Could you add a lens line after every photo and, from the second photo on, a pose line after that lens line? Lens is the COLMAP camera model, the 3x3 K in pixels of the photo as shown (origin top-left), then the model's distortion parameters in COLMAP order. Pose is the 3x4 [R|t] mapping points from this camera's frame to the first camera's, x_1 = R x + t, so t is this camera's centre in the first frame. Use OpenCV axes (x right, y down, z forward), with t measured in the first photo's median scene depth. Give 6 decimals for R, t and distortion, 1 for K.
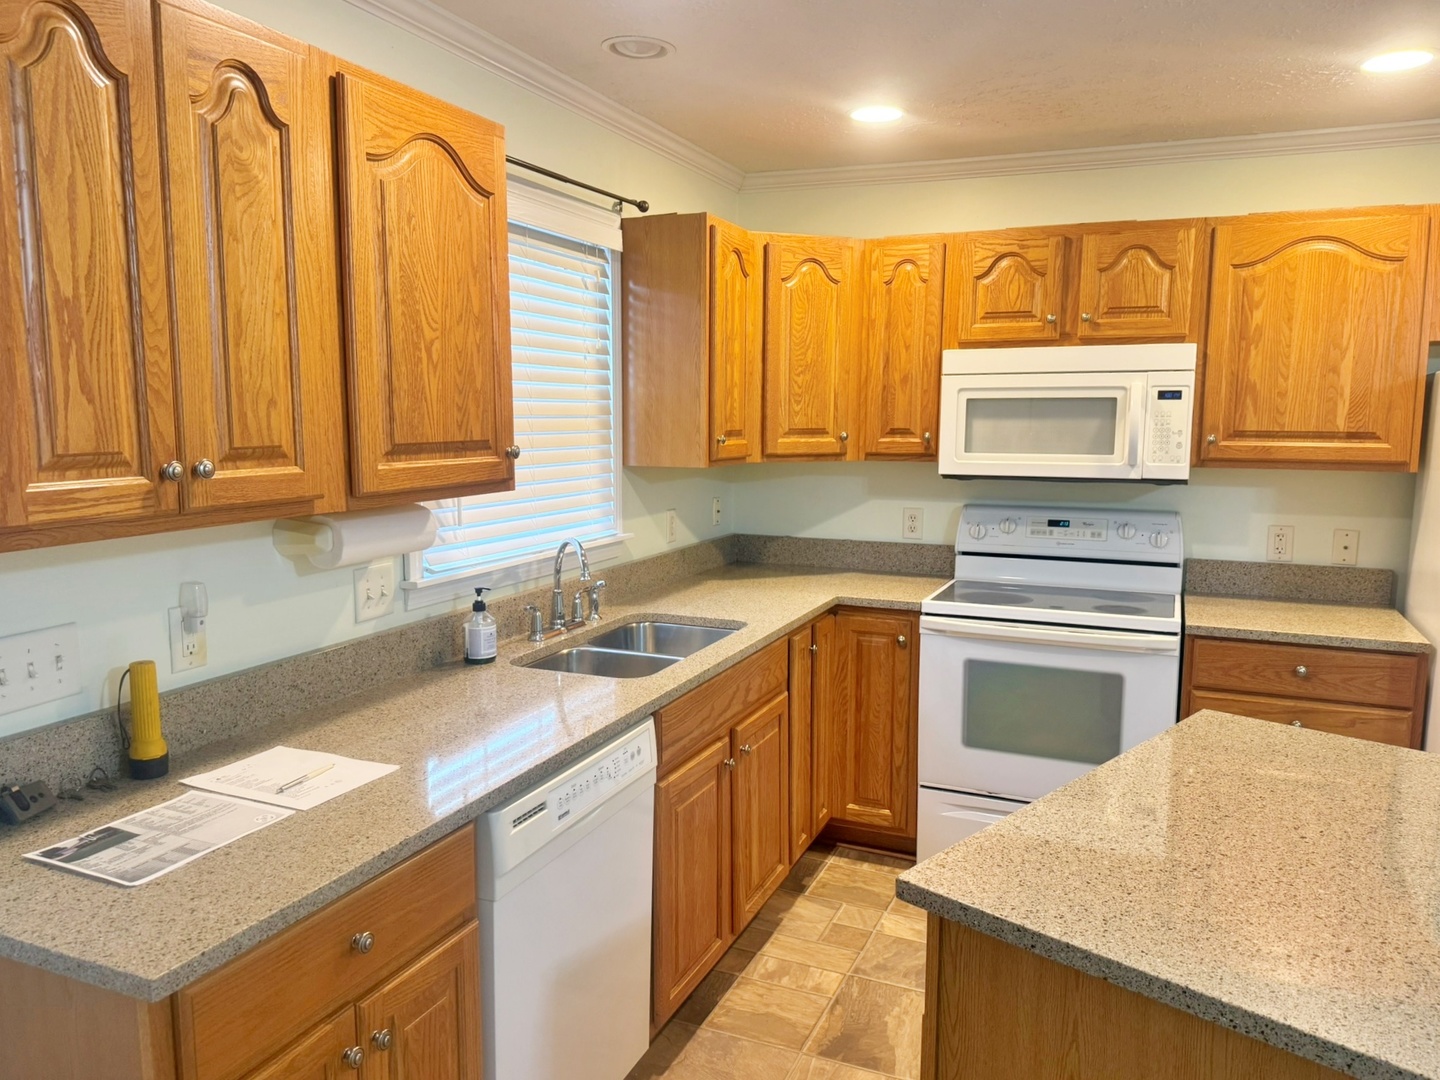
lens RADIAL K [[1028.8, 0, 721.8], [0, 1028.8, 544.3], [0, 0, 1]] dist [0.100945, -0.171125]
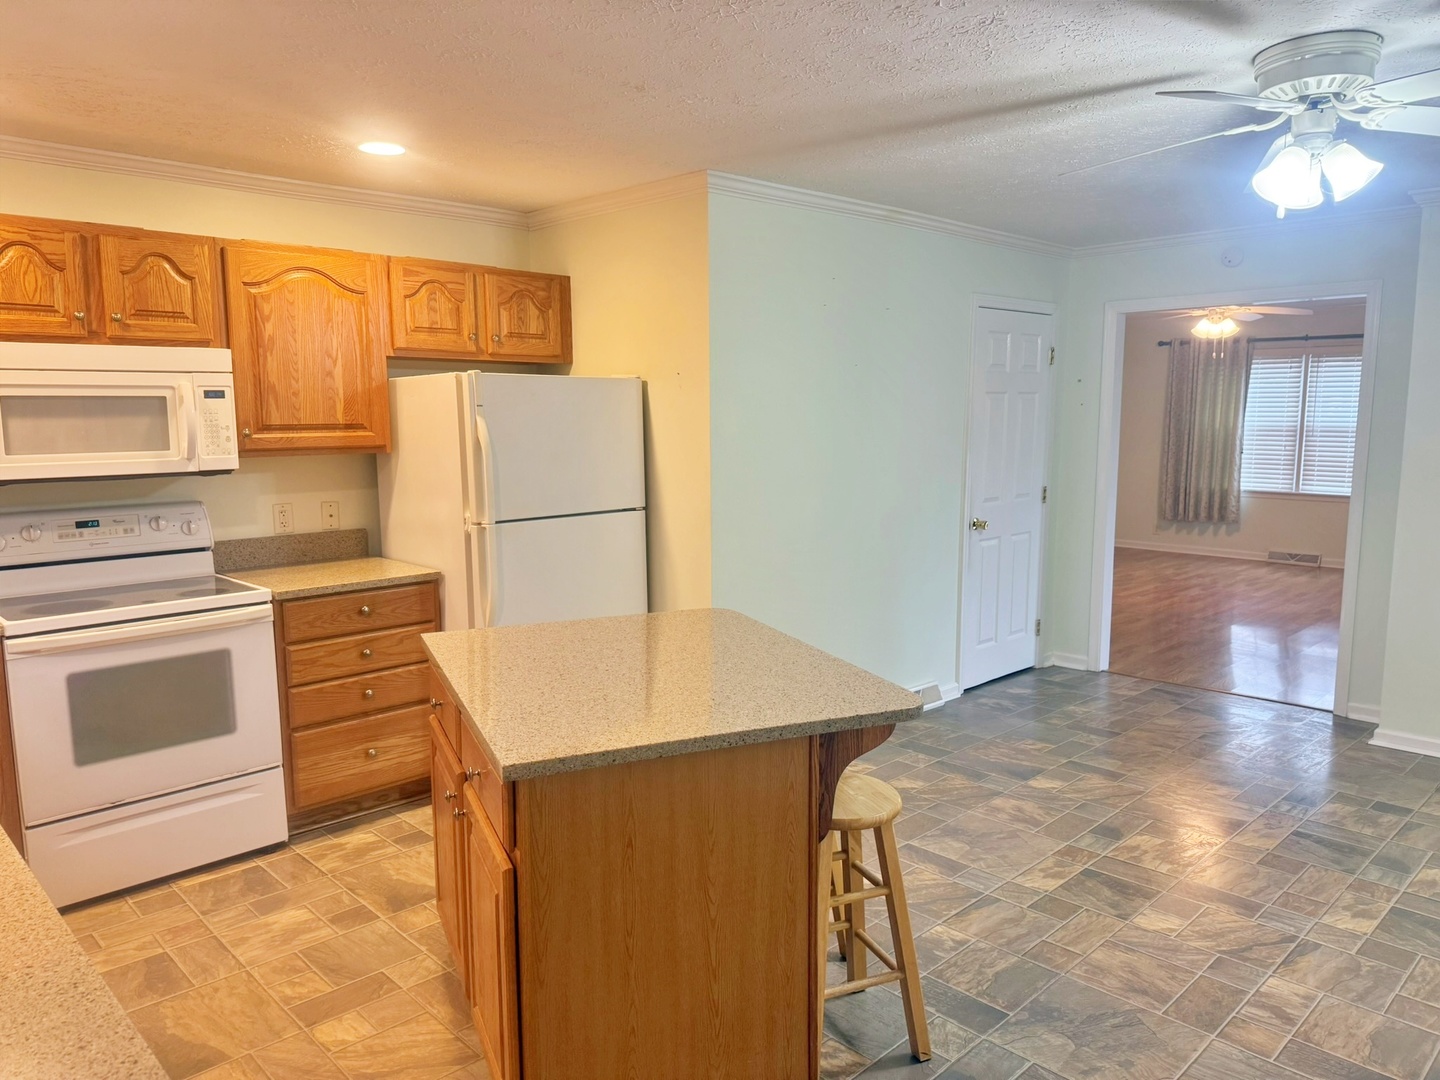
lens RADIAL K [[1001.5, 0, 713.2], [0, 1001.5, 539.9], [0, 0, 1]] dist [0.005337, -0.024435]
pose [[0.395228, -0.128200, 0.909593, -0.349234], [0.124593, 0.988544, 0.085190, -0.014150], [-0.910094, 0.079660, 0.406673, 0.093857]]
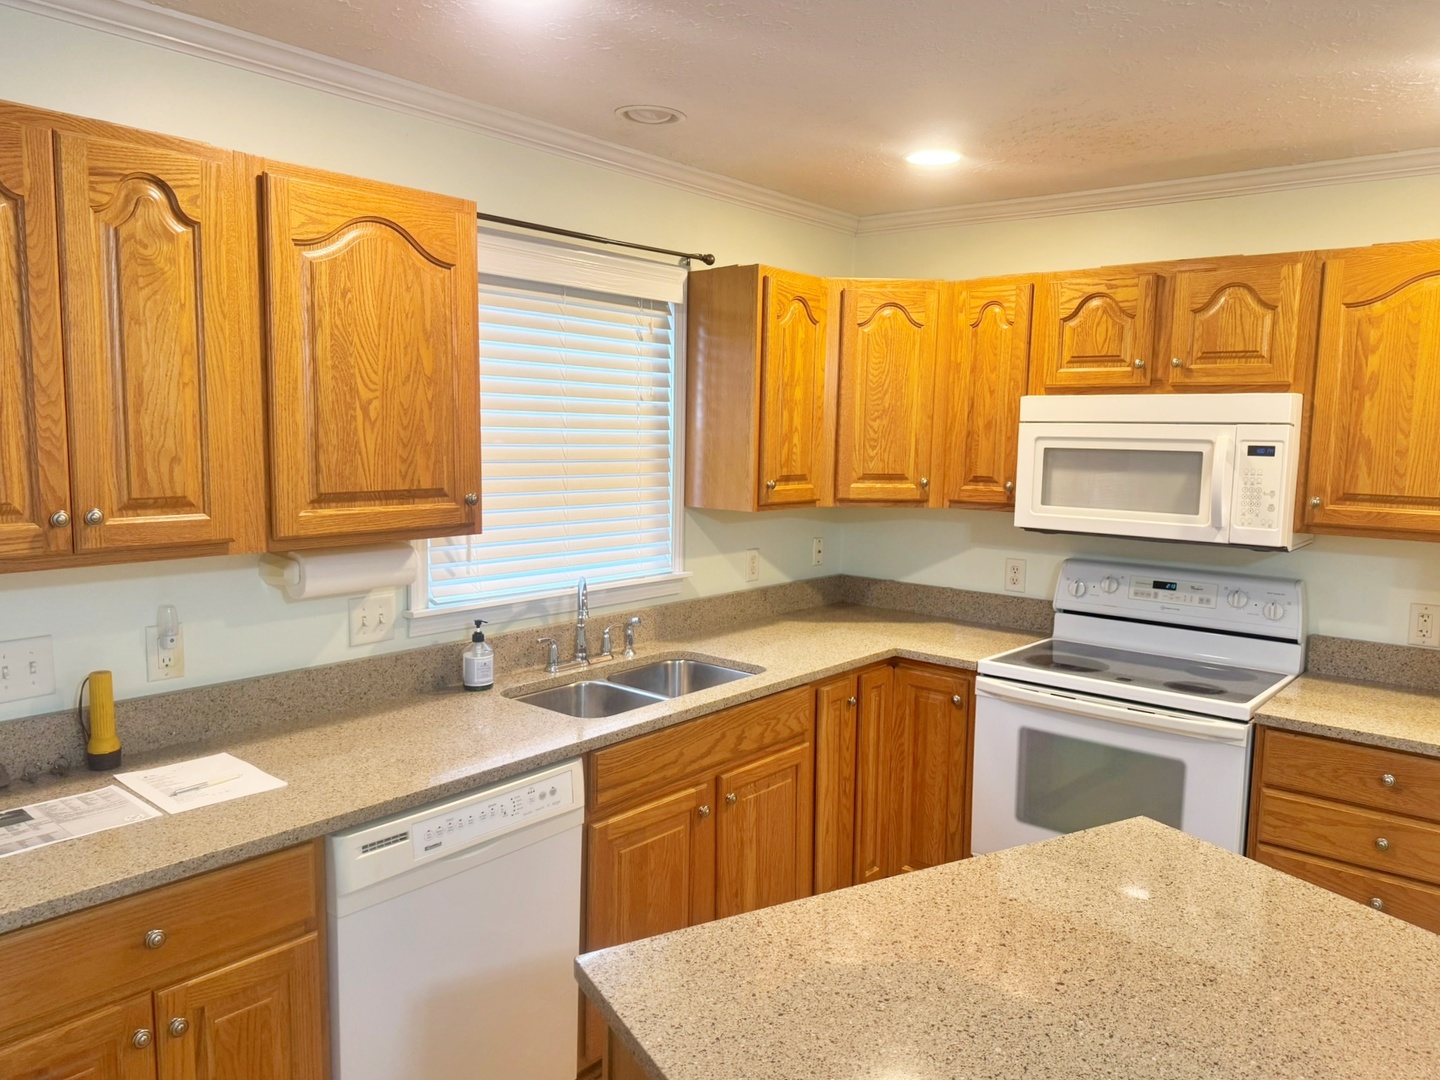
lens RADIAL K [[1009.6, 0, 723.7], [0, 1009.6, 537.0], [0, 0, 1]] dist [0.073242, -0.109509]
pose [[0.958258, 0.044508, -0.282419, 0.238774], [-0.051926, 0.998473, -0.018834, -0.029693], [0.281149, 0.032713, 0.959106, 0.040827]]
